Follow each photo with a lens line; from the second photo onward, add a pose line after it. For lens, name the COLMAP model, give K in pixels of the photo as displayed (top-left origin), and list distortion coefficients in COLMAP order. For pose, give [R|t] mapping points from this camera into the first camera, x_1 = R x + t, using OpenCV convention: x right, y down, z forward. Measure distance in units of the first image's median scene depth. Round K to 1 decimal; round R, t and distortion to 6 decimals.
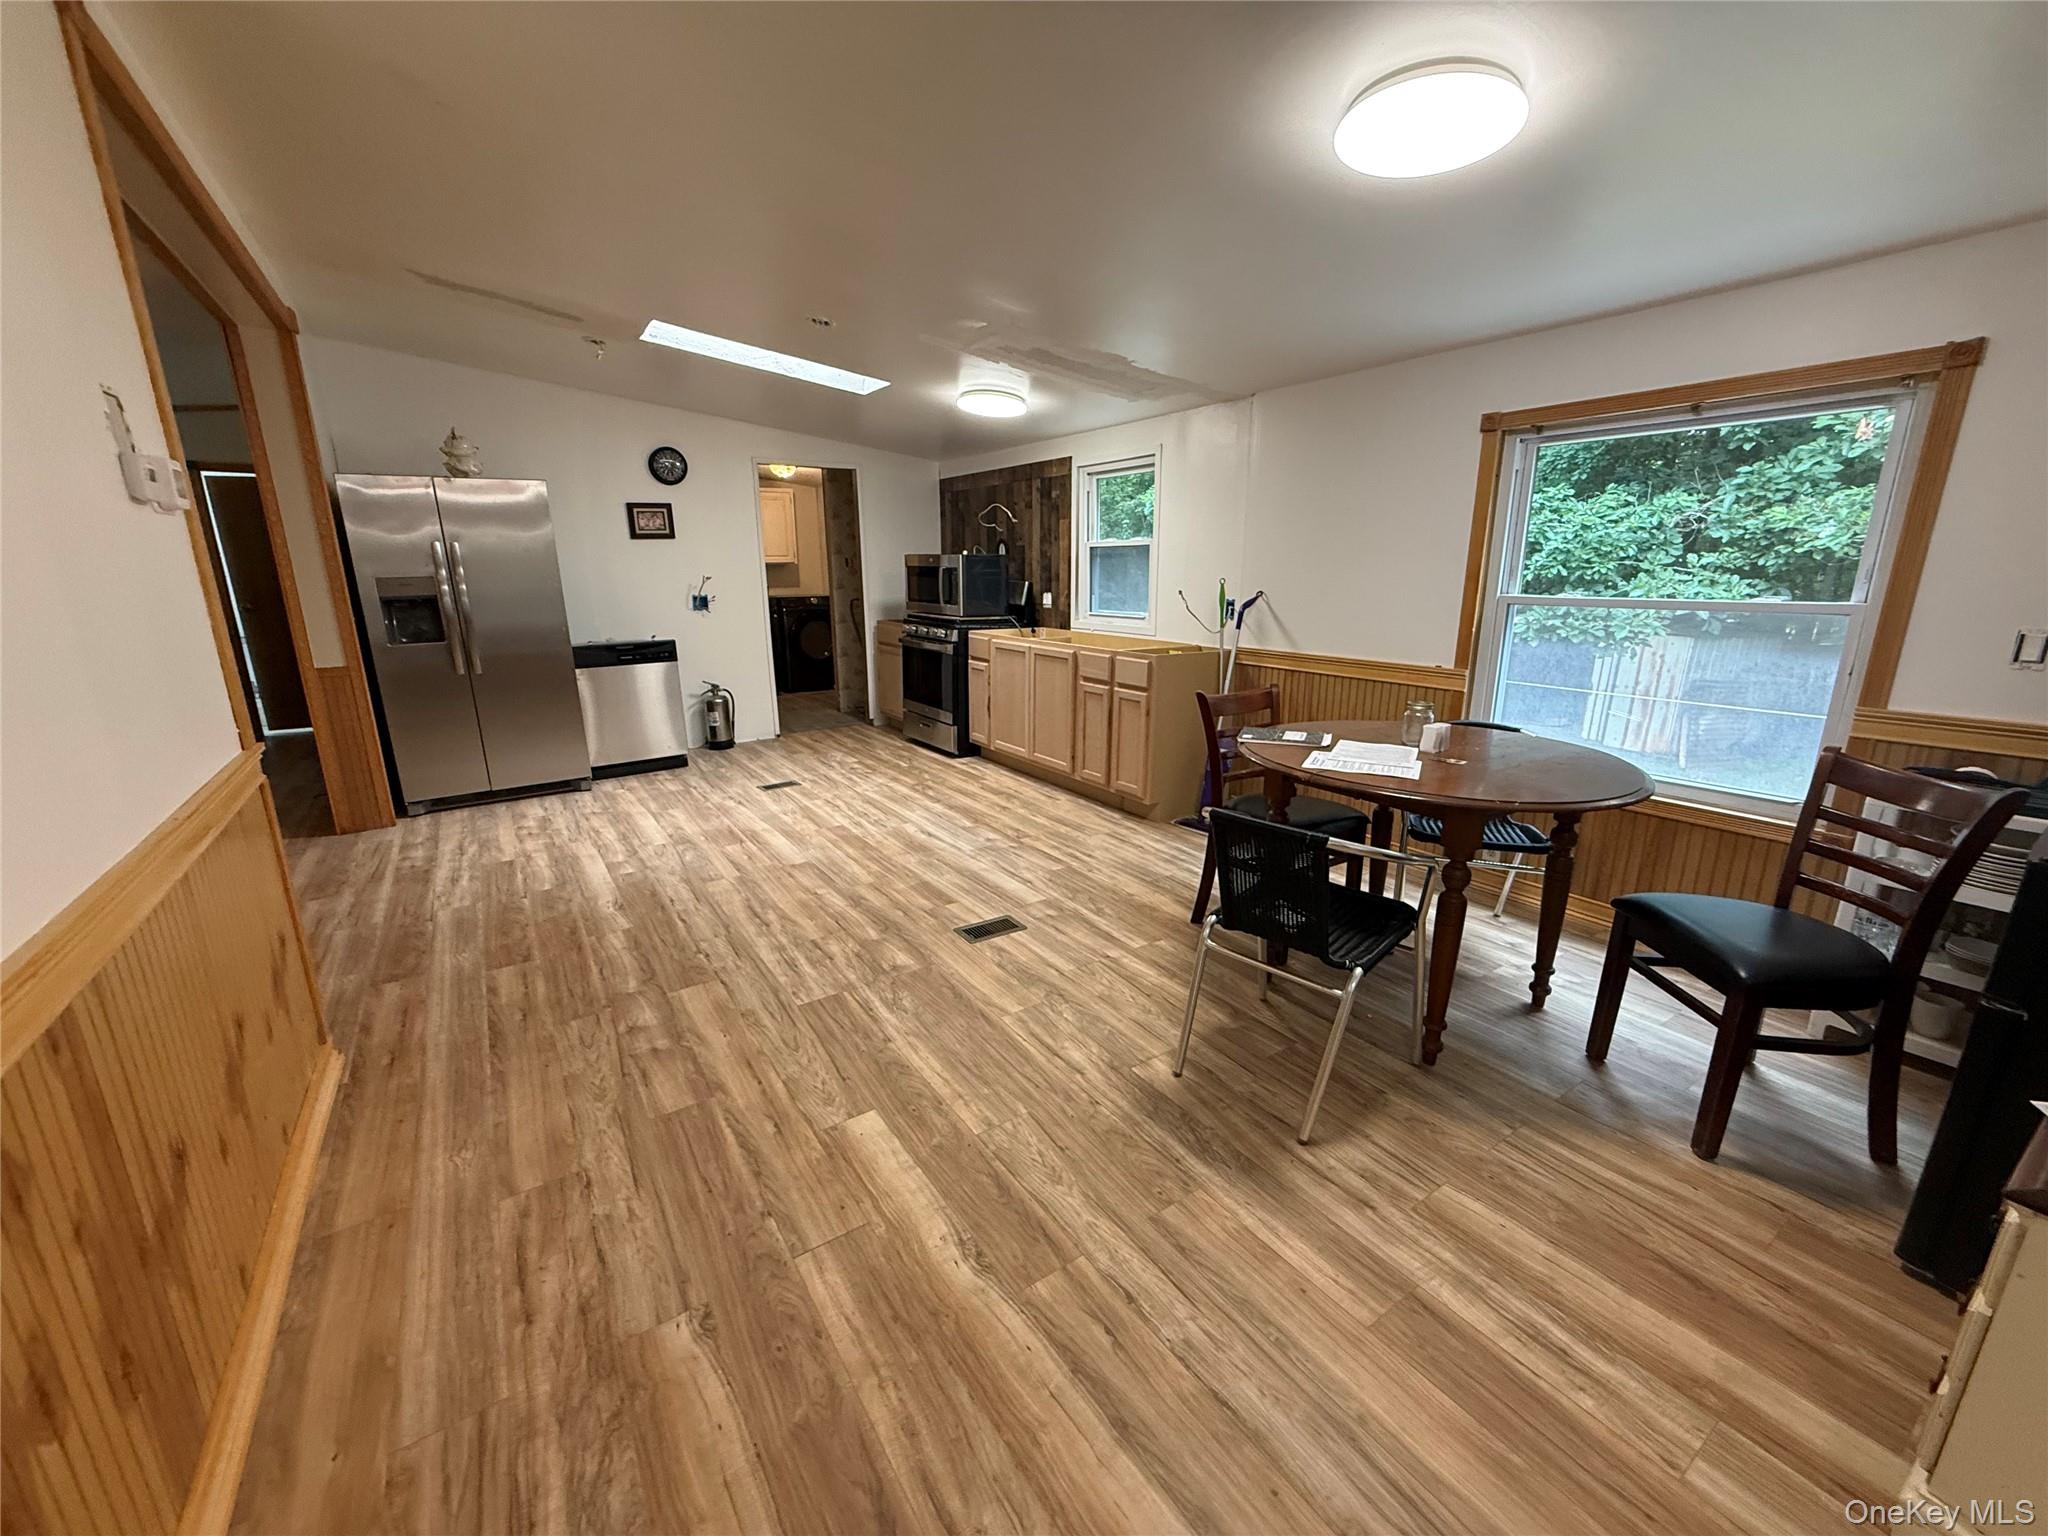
lens RADIAL K [[811.1, 0, 1030.4], [0, 811.1, 774.3], [0, 0, 1]] dist [0.000970, 0.000147]
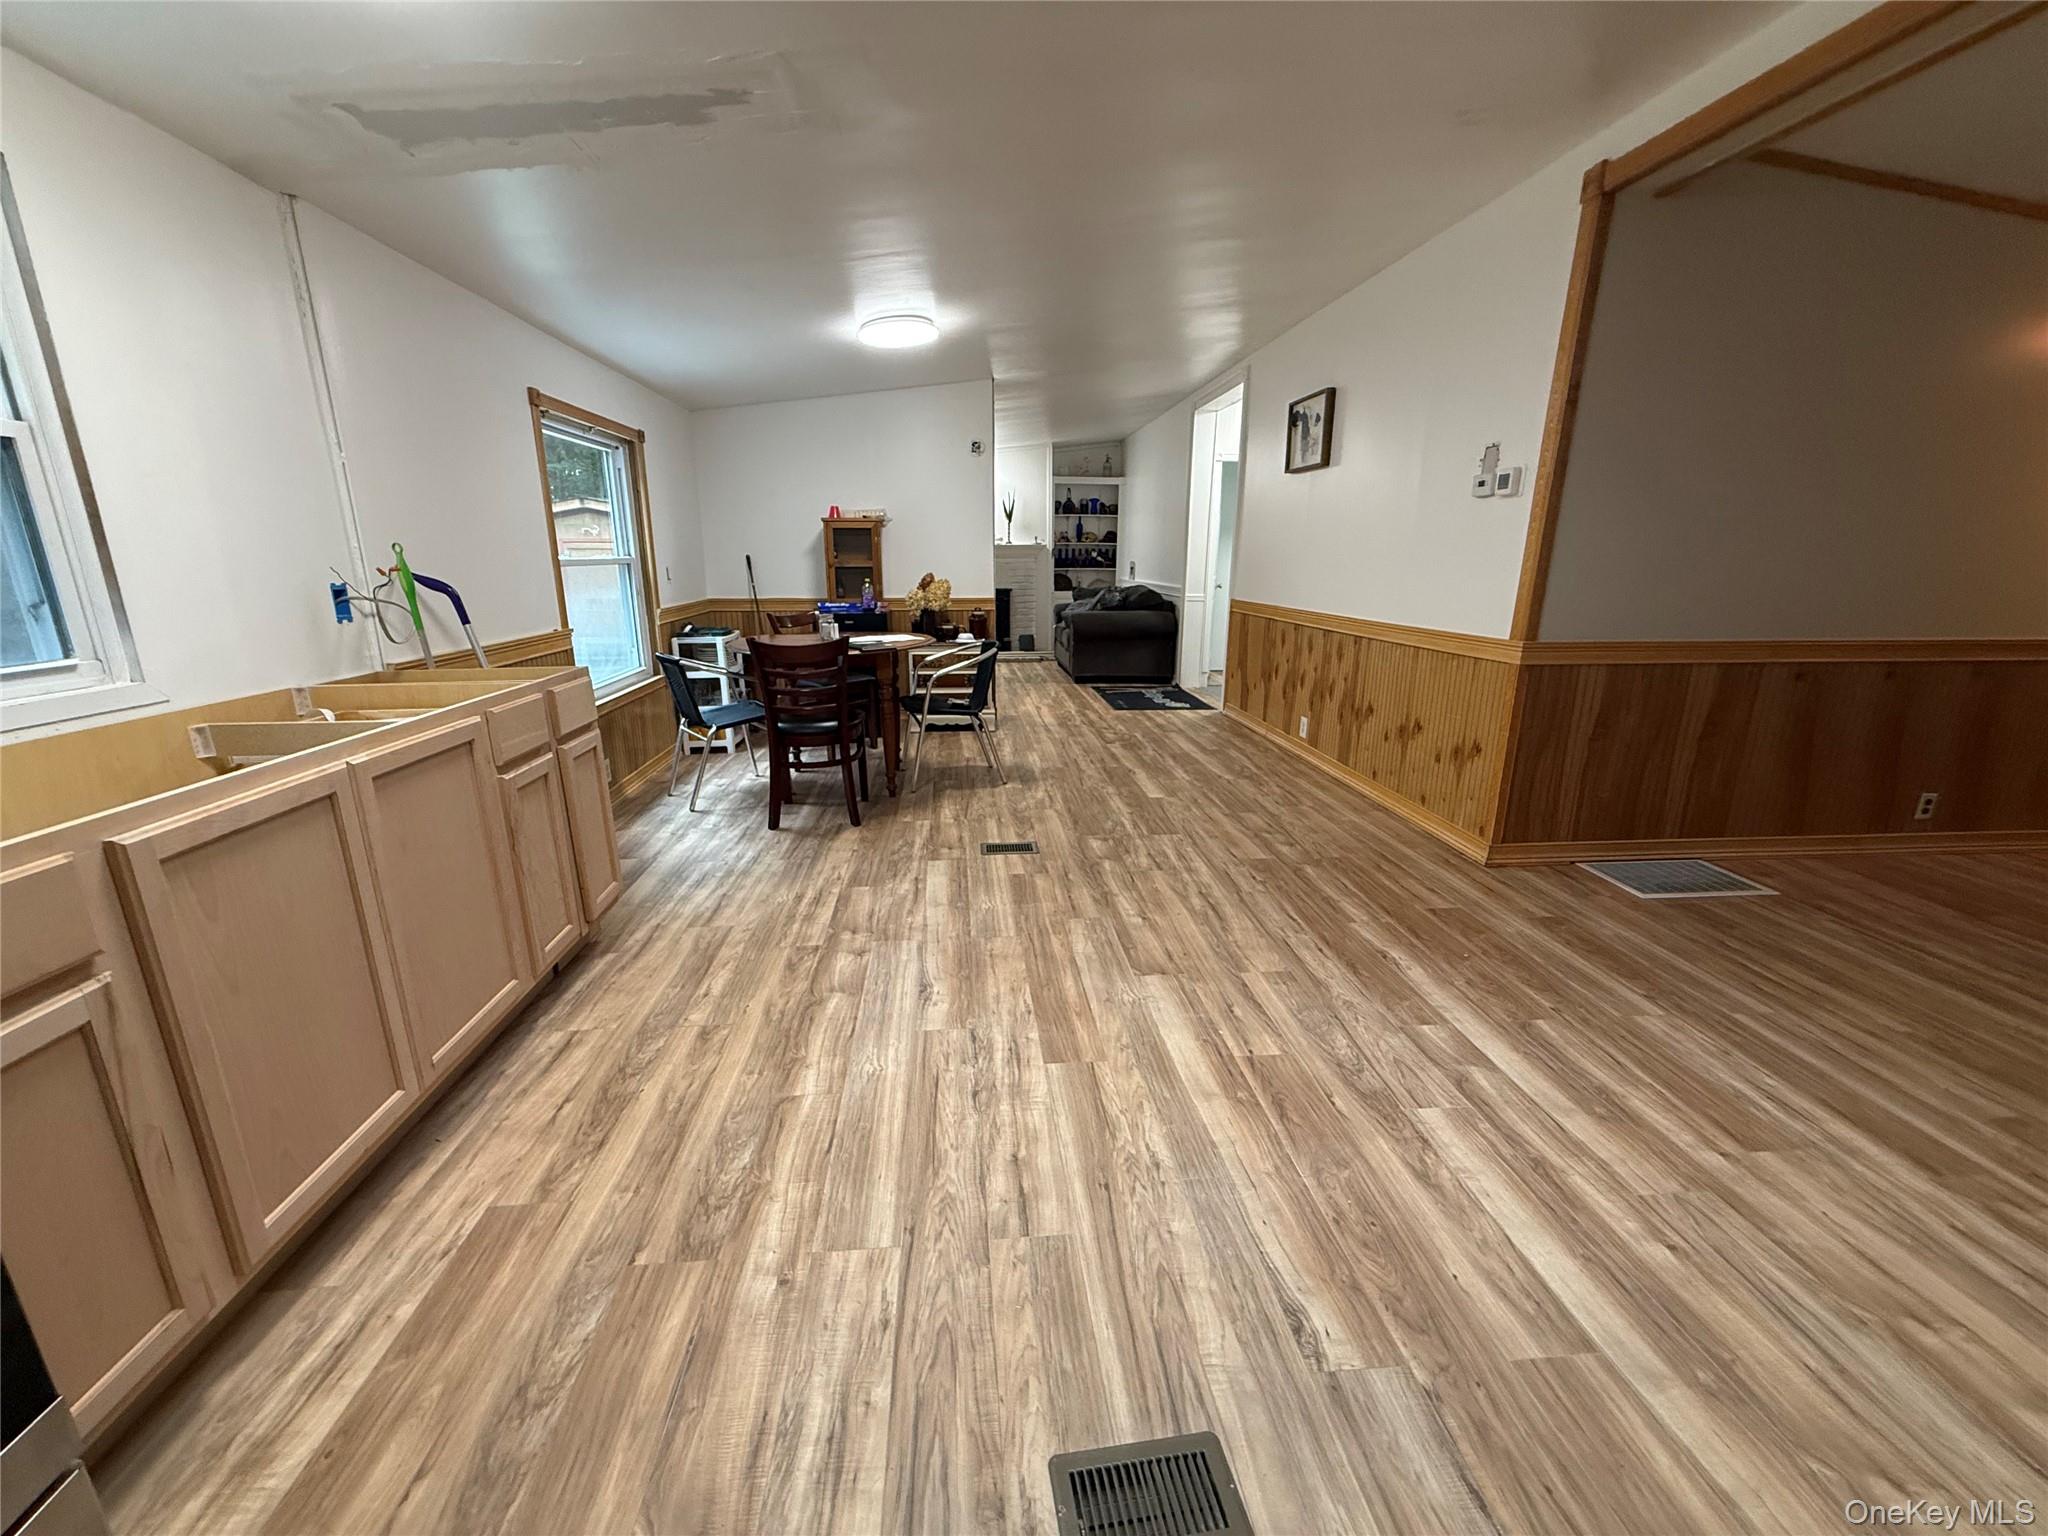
lens RADIAL K [[811.1, 0, 1017.3], [0, 811.1, 770.2], [0, 0, 1]] dist [0.000970, 0.000147]
pose [[-0.868568, -0.125506, 0.479414, -0.481599], [0.126383, 0.879313, 0.459169, -0.348950], [-0.479183, 0.459409, -0.747882, 1.464087]]
